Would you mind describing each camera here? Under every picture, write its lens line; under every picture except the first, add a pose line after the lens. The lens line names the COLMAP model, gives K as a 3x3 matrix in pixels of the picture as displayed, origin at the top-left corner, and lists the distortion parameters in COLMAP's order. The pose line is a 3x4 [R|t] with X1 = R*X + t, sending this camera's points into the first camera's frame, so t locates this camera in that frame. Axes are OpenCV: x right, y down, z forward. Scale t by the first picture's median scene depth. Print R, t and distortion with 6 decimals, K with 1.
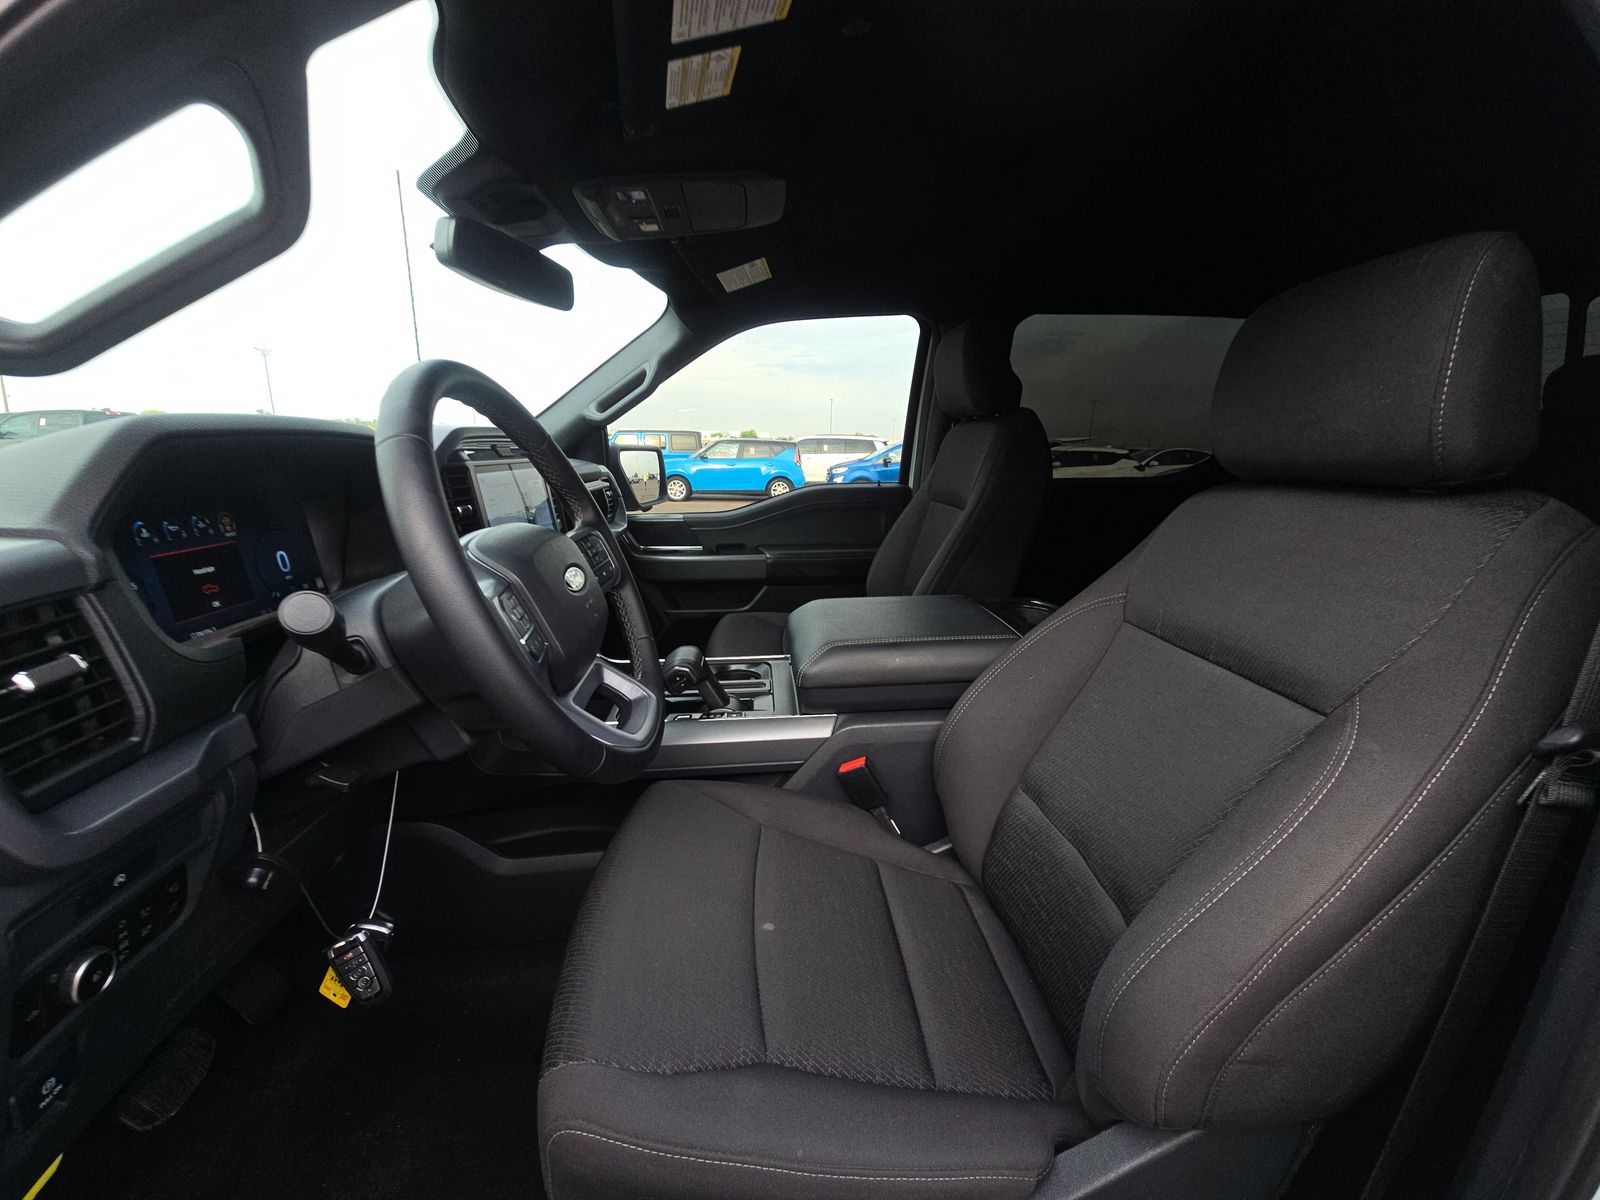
lens RADIAL K [[648.9, 0, 800.0], [0, 648.9, 600.0], [0, 0, 1]] dist [0.012805, -0.011731]
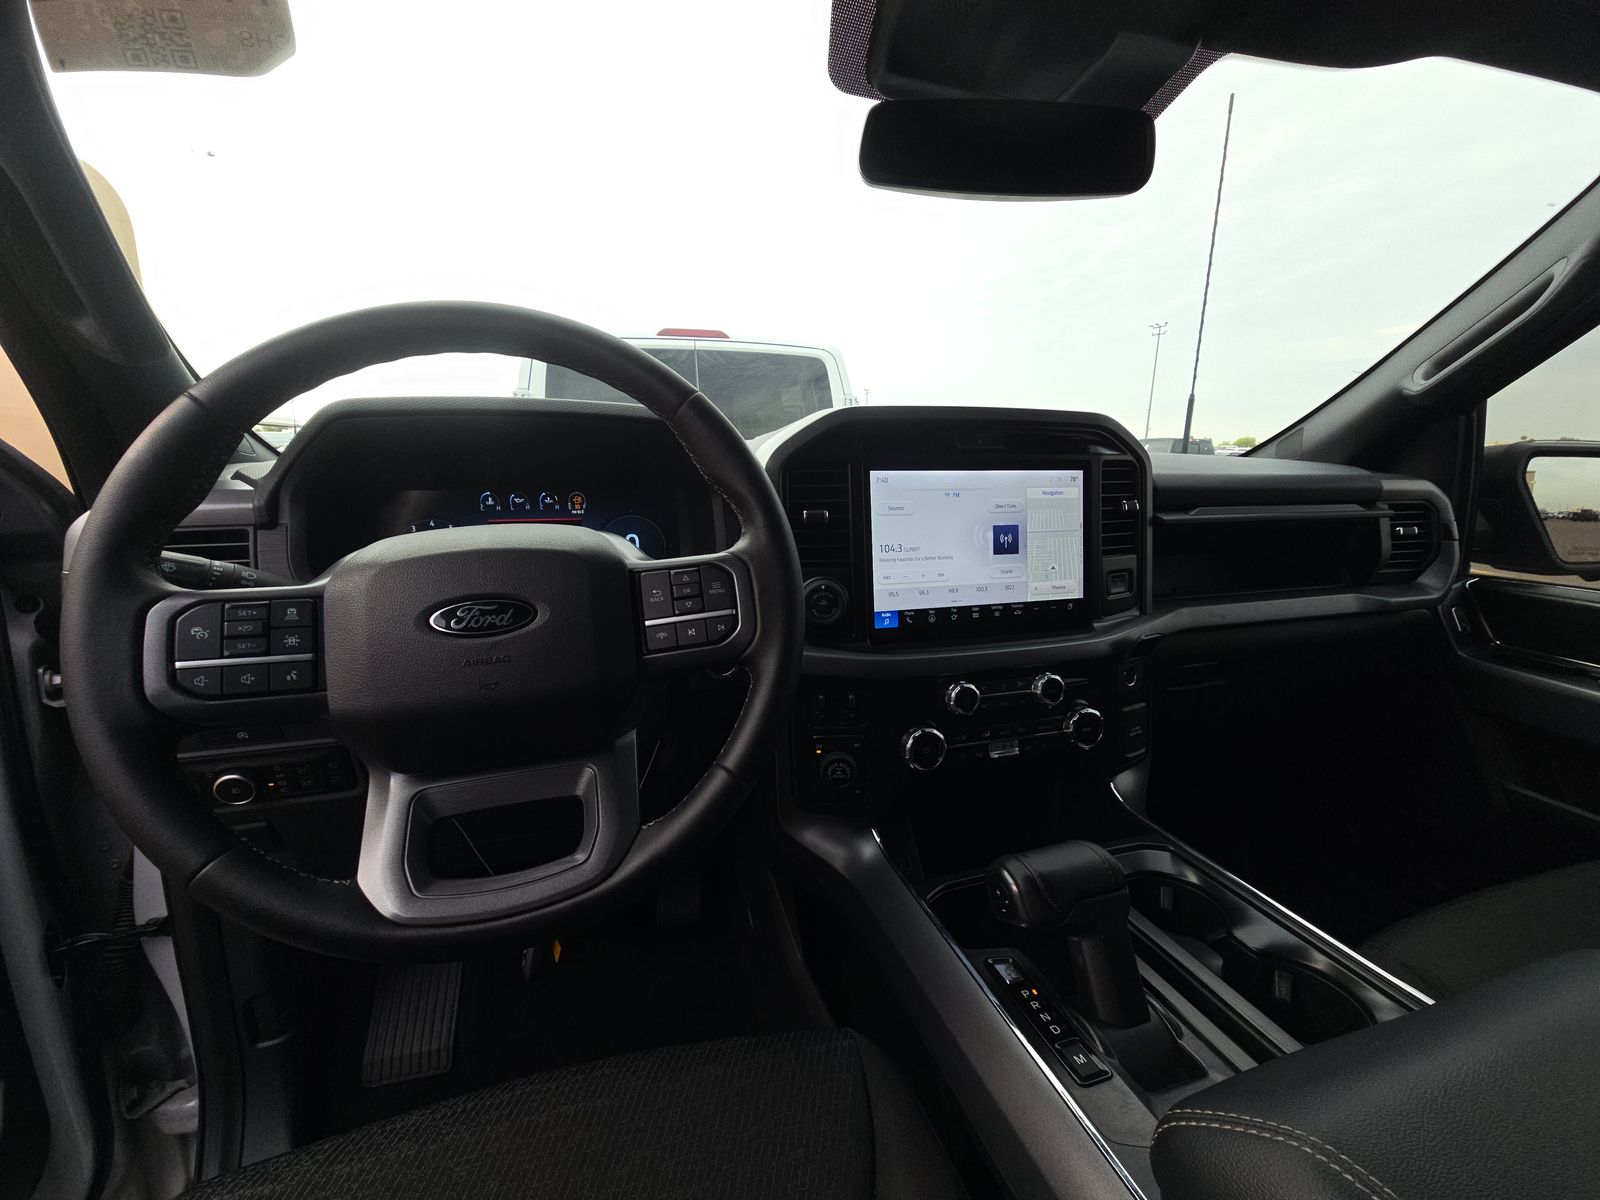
lens RADIAL K [[648.9, 0, 800.0], [0, 648.9, 600.0], [0, 0, 1]] dist [0.012805, -0.011731]
pose [[0.245439, 0.195201, -0.949556, 0.123478], [-0.224645, 0.964307, 0.140167, -0.082498], [0.943024, 0.178911, 0.280530, 0.449919]]
